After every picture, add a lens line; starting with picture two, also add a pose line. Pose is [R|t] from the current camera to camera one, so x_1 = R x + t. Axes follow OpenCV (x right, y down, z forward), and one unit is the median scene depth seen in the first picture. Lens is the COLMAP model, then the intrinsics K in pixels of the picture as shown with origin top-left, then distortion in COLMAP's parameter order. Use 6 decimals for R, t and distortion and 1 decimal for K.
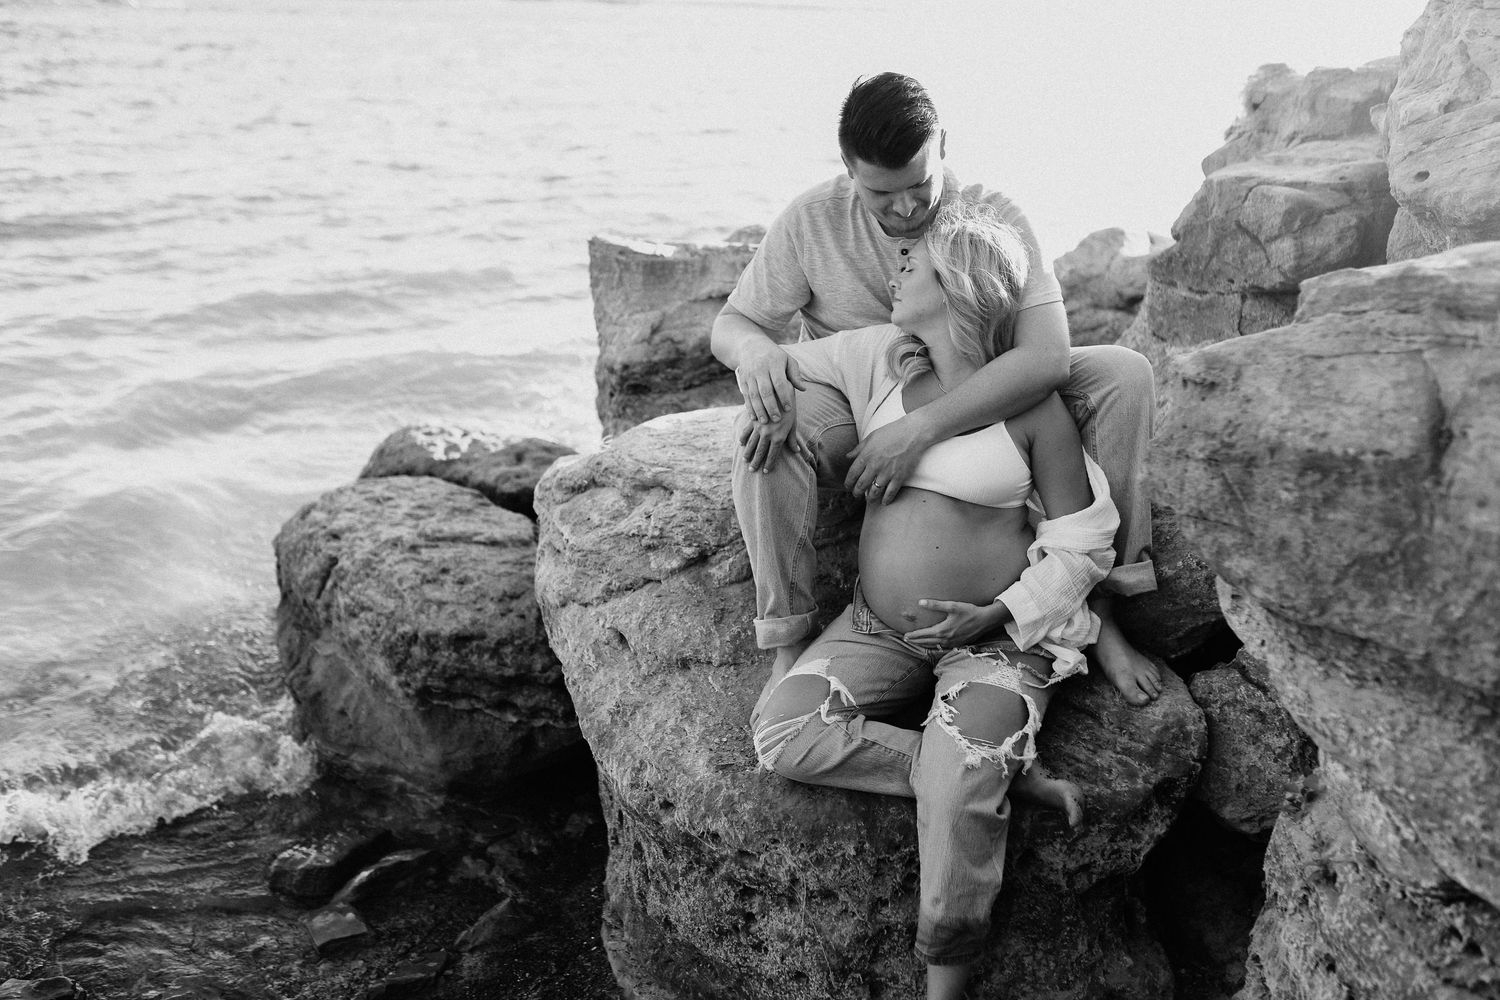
lens RADIAL K [[1441.3, 0, 758.1], [0, 1441.3, 503.5], [0, 0, 1]] dist [-0.069200, 0.108573]
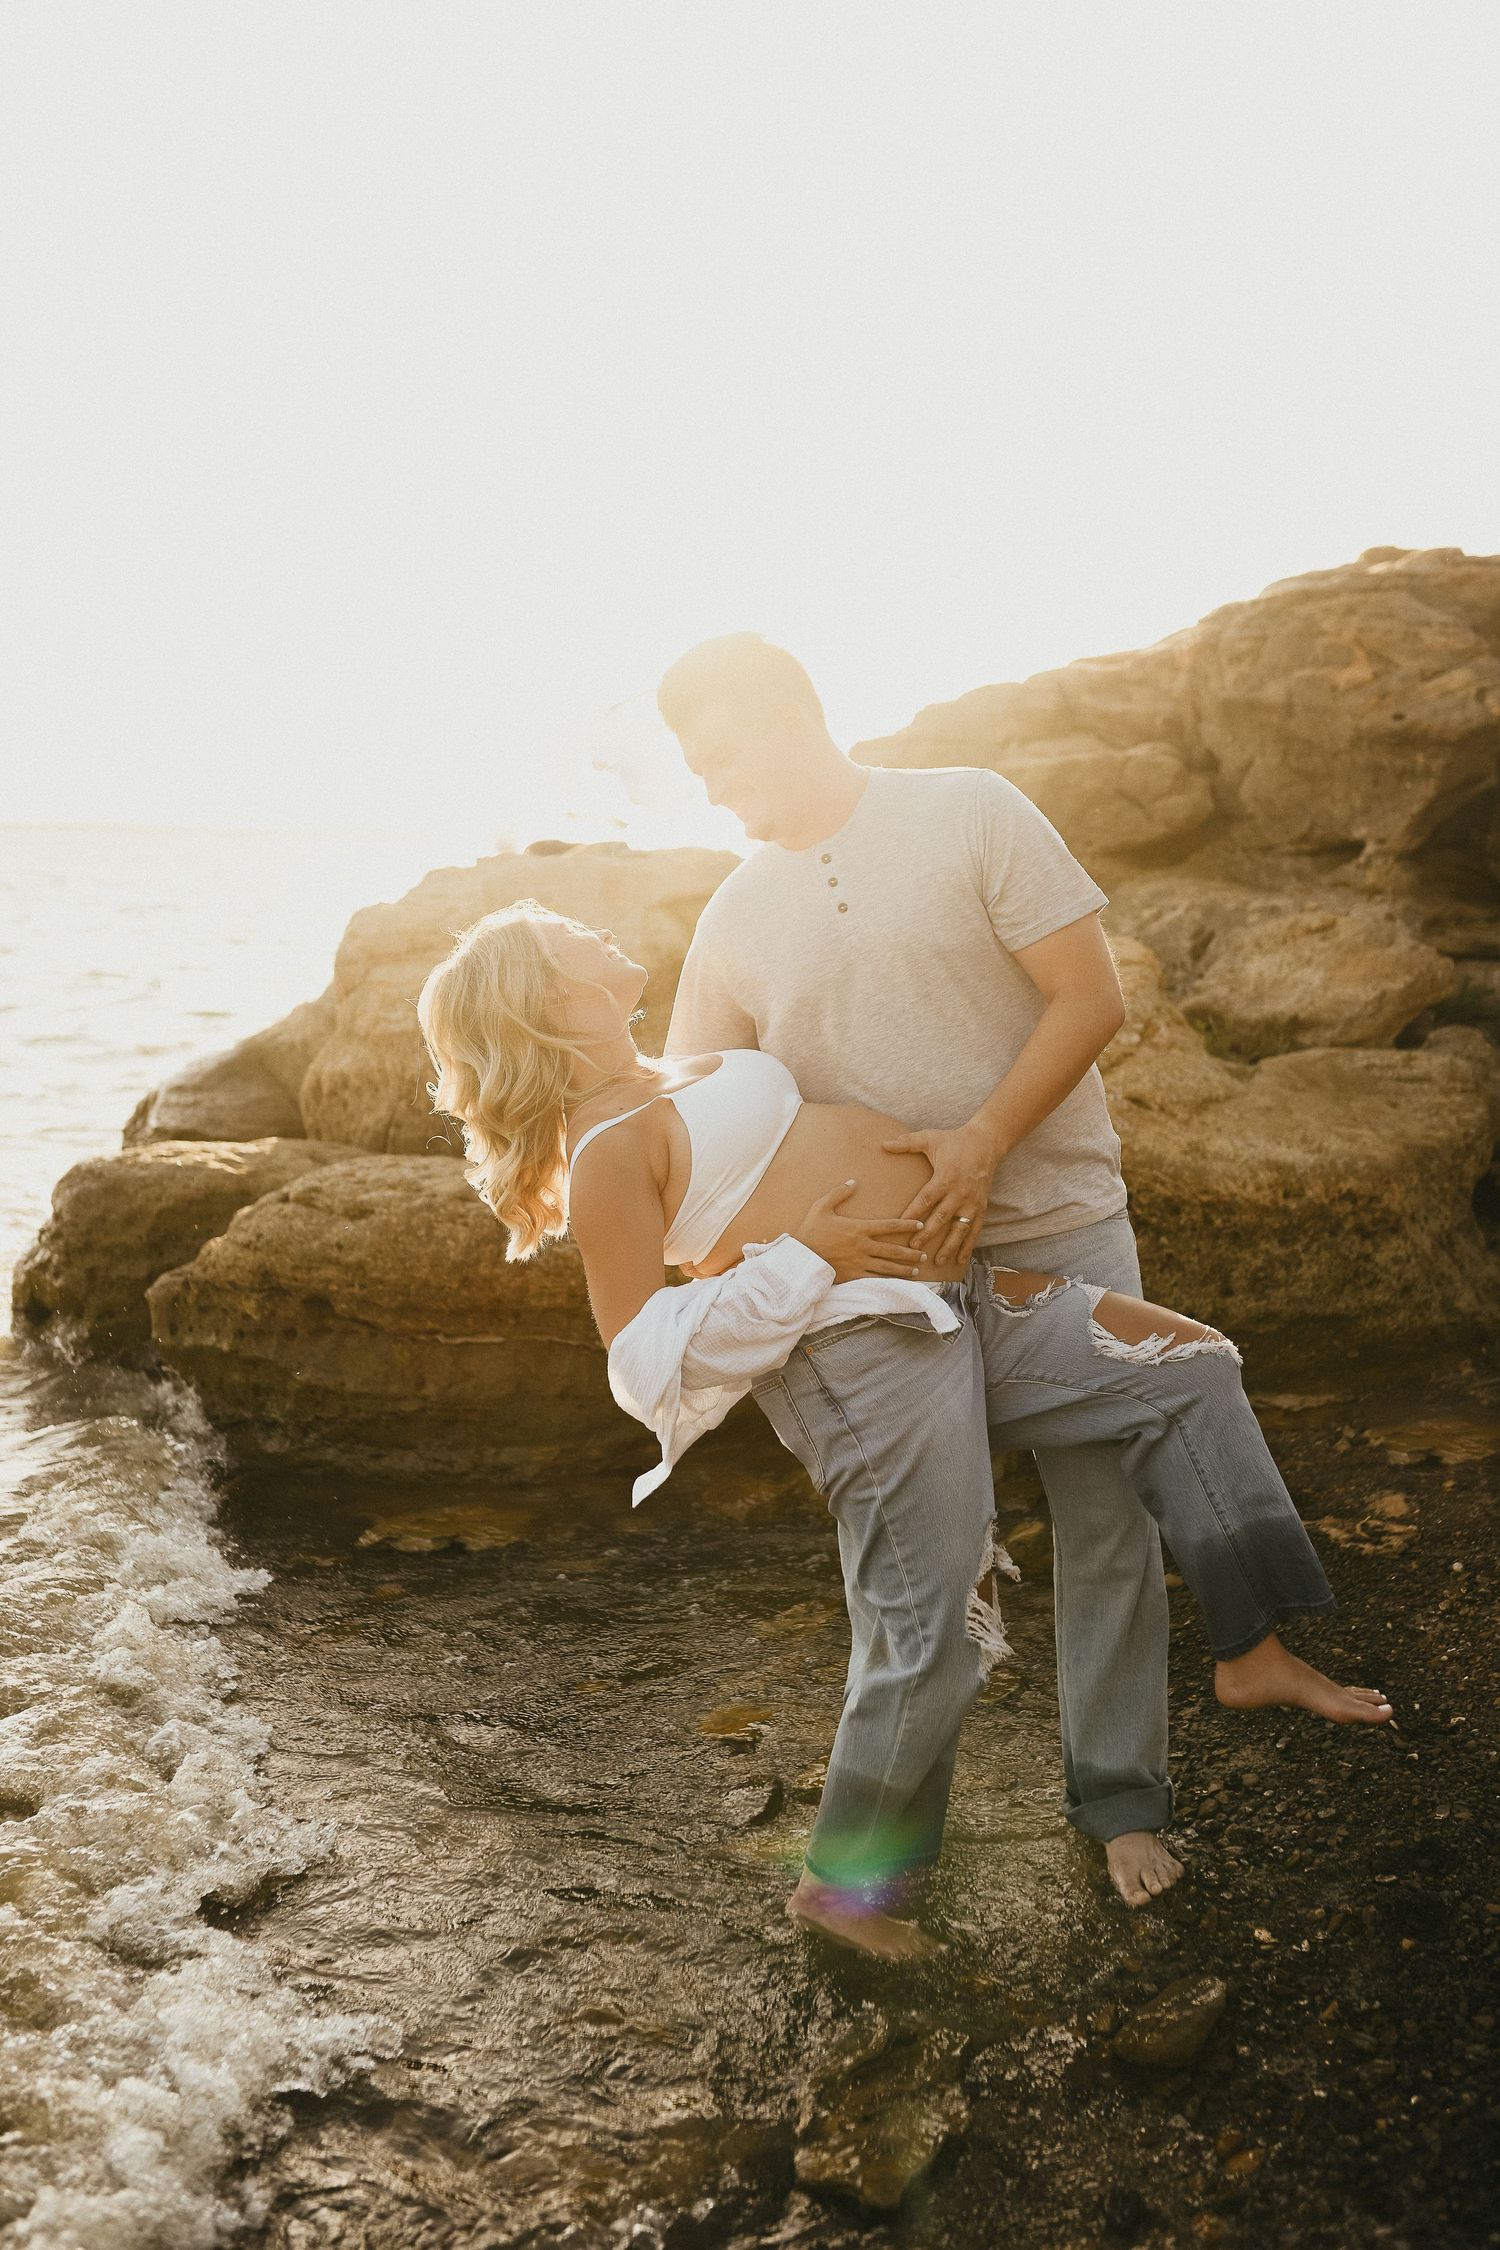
lens RADIAL K [[2198.6, 0, 751.6], [0, 2198.6, 1135.5], [0, 0, 1]] dist [-0.053812, 0.023270]
pose [[0.625340, -0.117116, 0.771514, -1.615430], [0.250328, 0.966530, -0.056180, 0.139458], [-0.739112, 0.228263, 0.633727, 0.139010]]
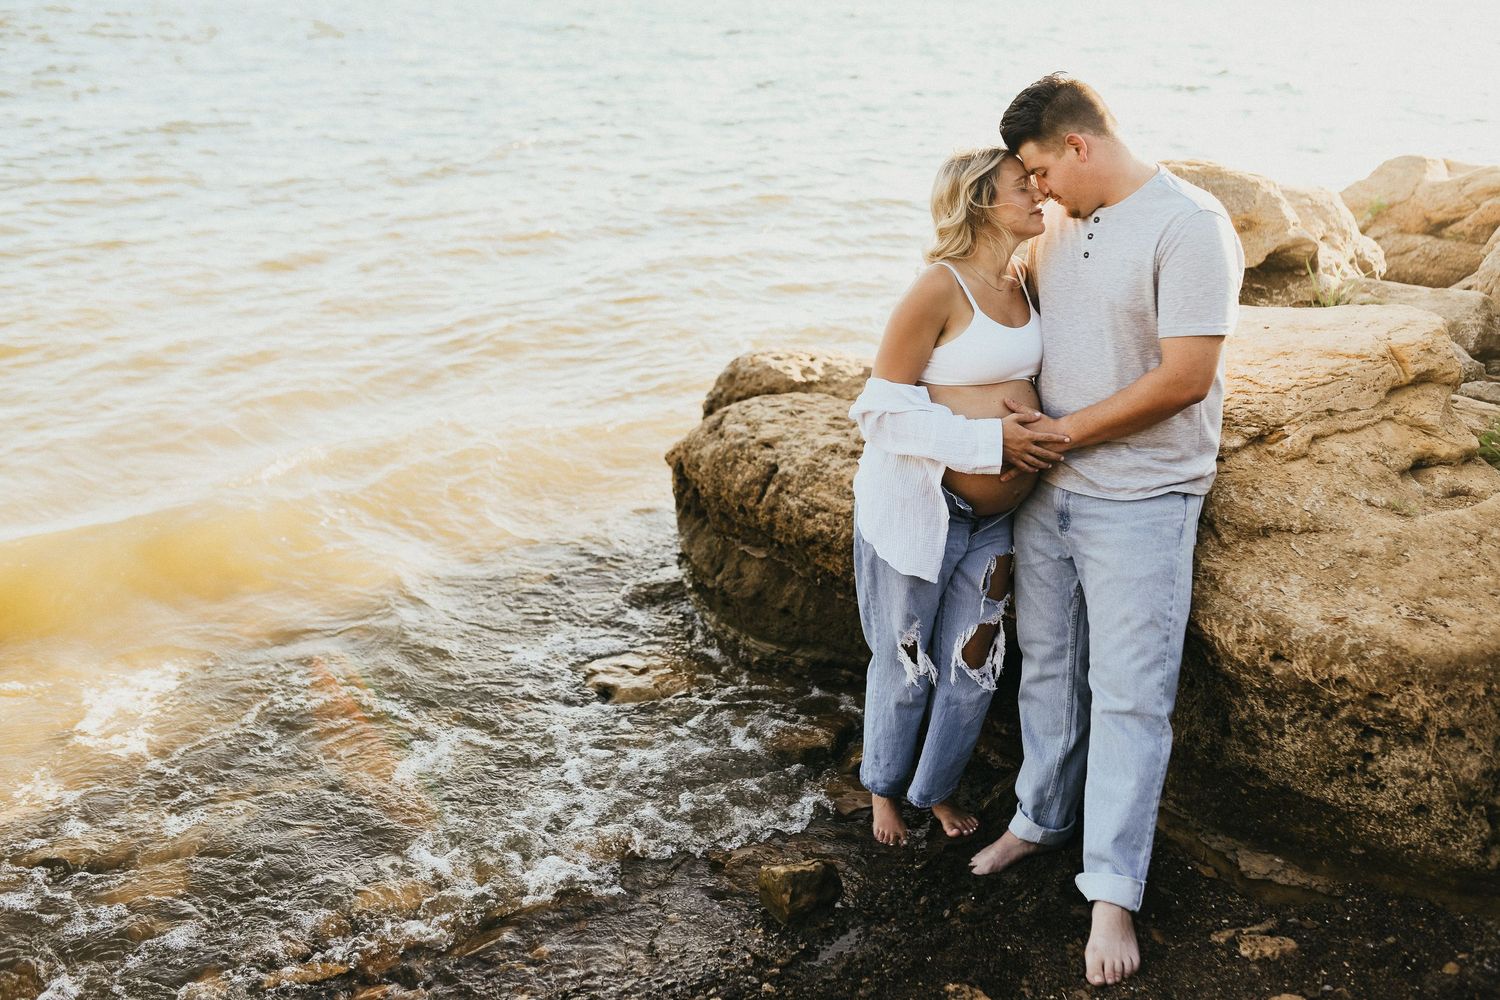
lens RADIAL K [[1441.3, 0, 758.1], [0, 1441.3, 503.5], [0, 0, 1]] dist [-0.069200, 0.108573]
pose [[0.999554, -0.009009, -0.028458, -0.387345], [0.009607, 0.999735, 0.020935, 0.061851], [0.028262, -0.021199, 0.999376, -0.078829]]
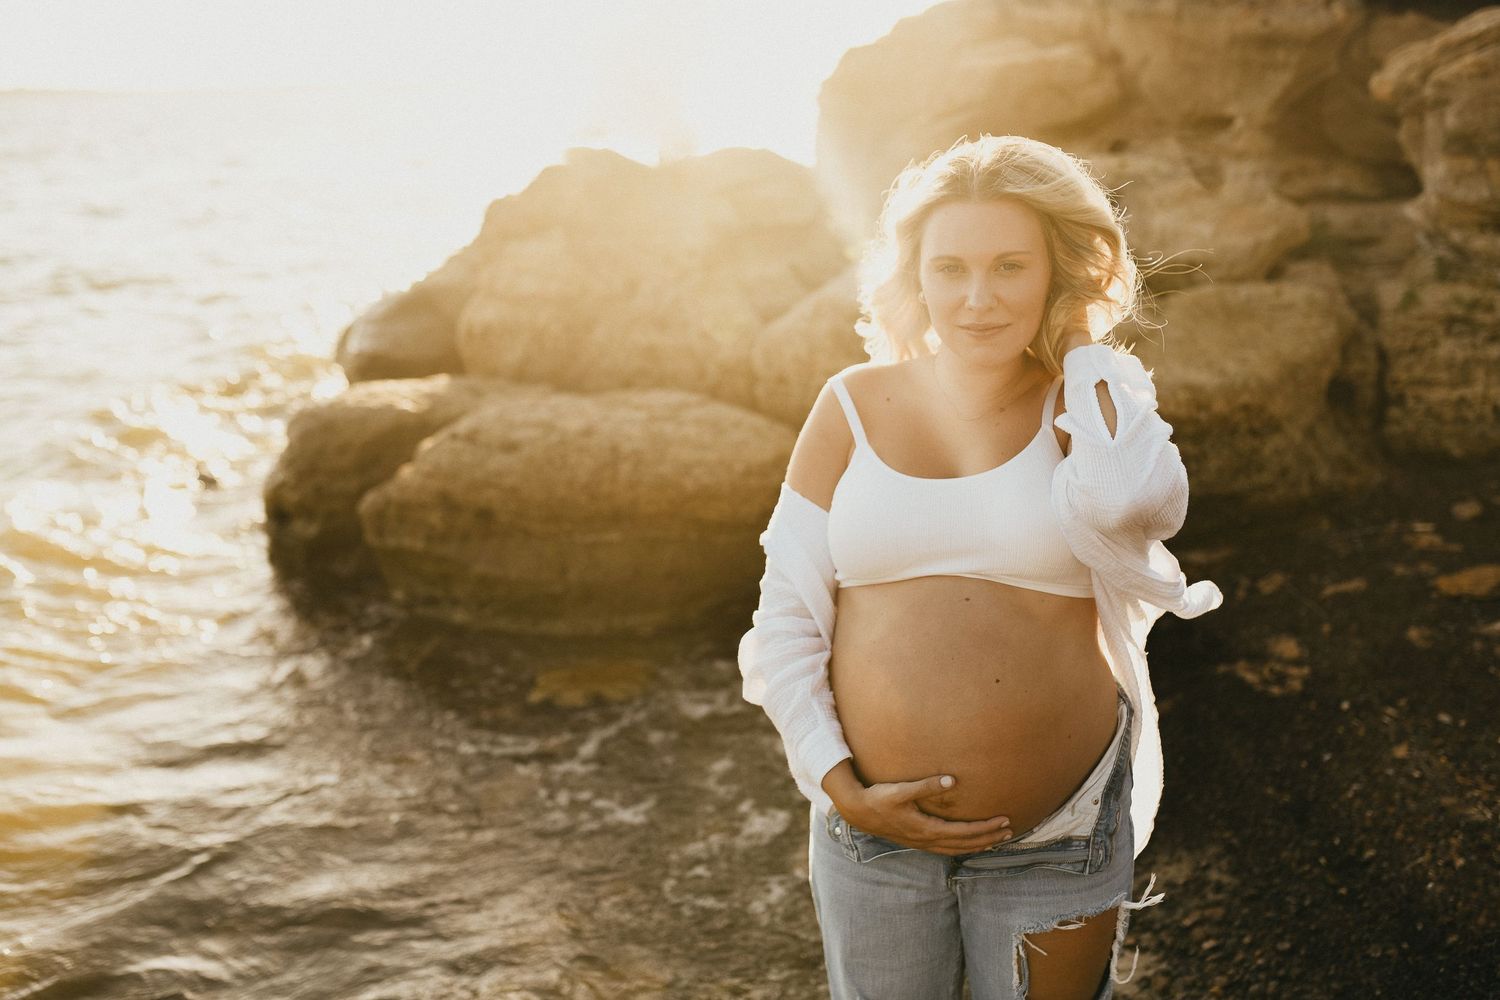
lens RADIAL K [[1456.4, 0, 753.3], [0, 1456.4, 504.6], [0, 0, 1]] dist [-0.061300, 0.080895]
pose [[0.620088, -0.263079, 0.739108, -1.483192], [0.292905, 0.951610, 0.092979, 0.011668], [-0.727803, 0.158833, 0.667139, 0.263902]]
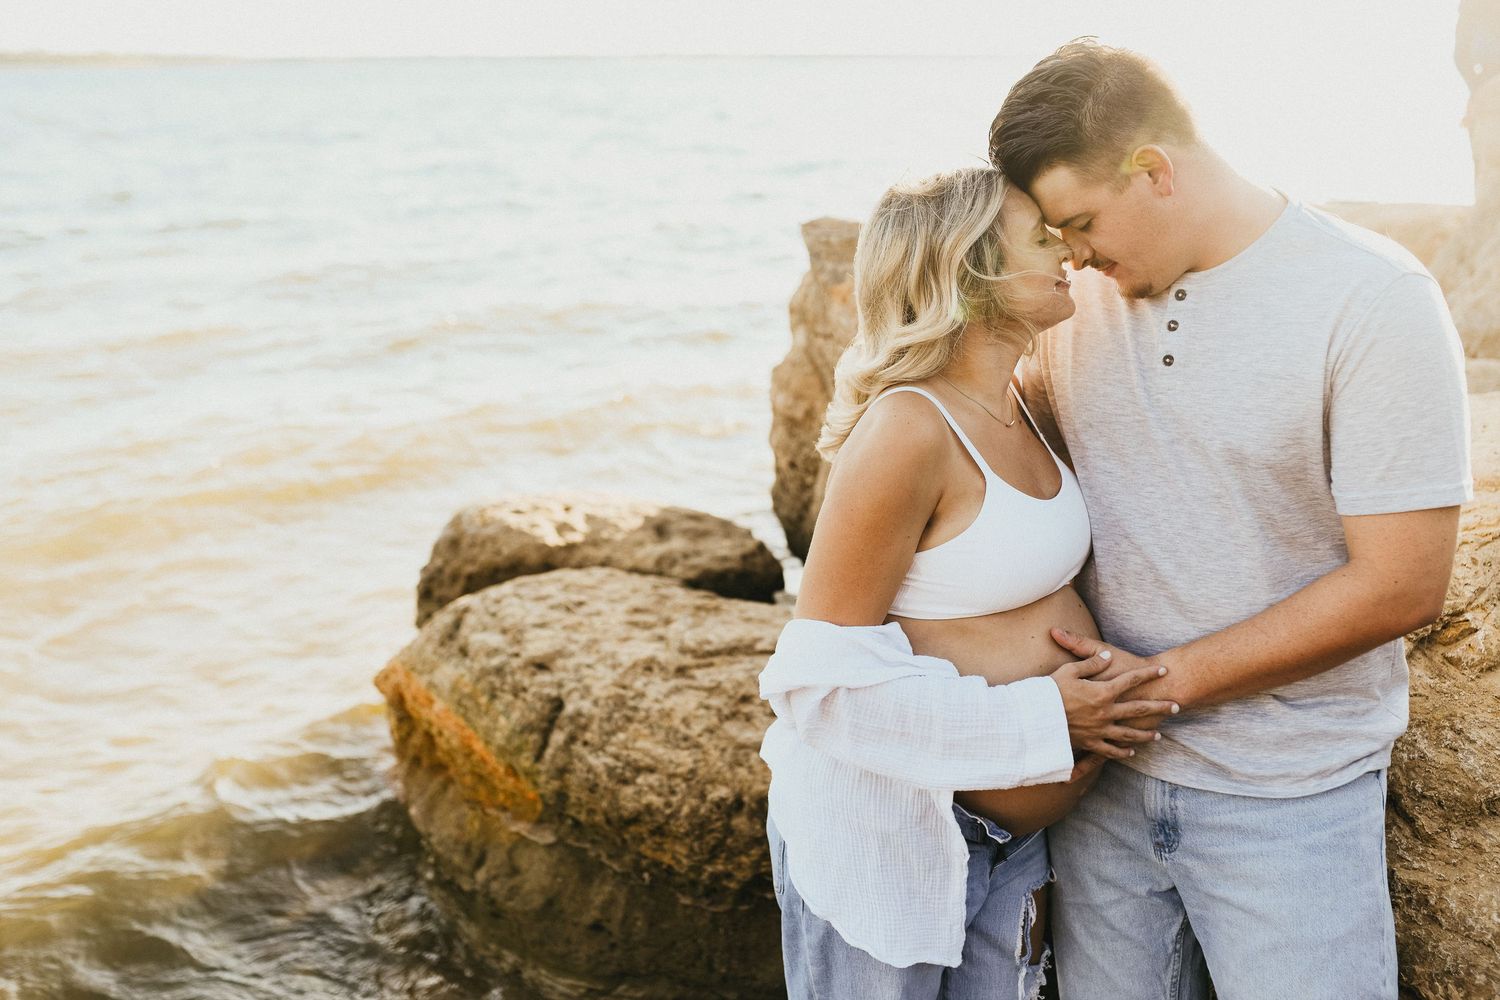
lens RADIAL K [[1496.0, 0, 742.3], [0, 1496.0, 501.0], [0, 0, 1]] dist [-0.073935, 0.115170]
pose [[0.979563, -0.092407, 0.178653, -0.456404], [0.099940, 0.994426, -0.033612, -0.030775], [-0.174551, 0.050779, 0.983338, 0.406380]]
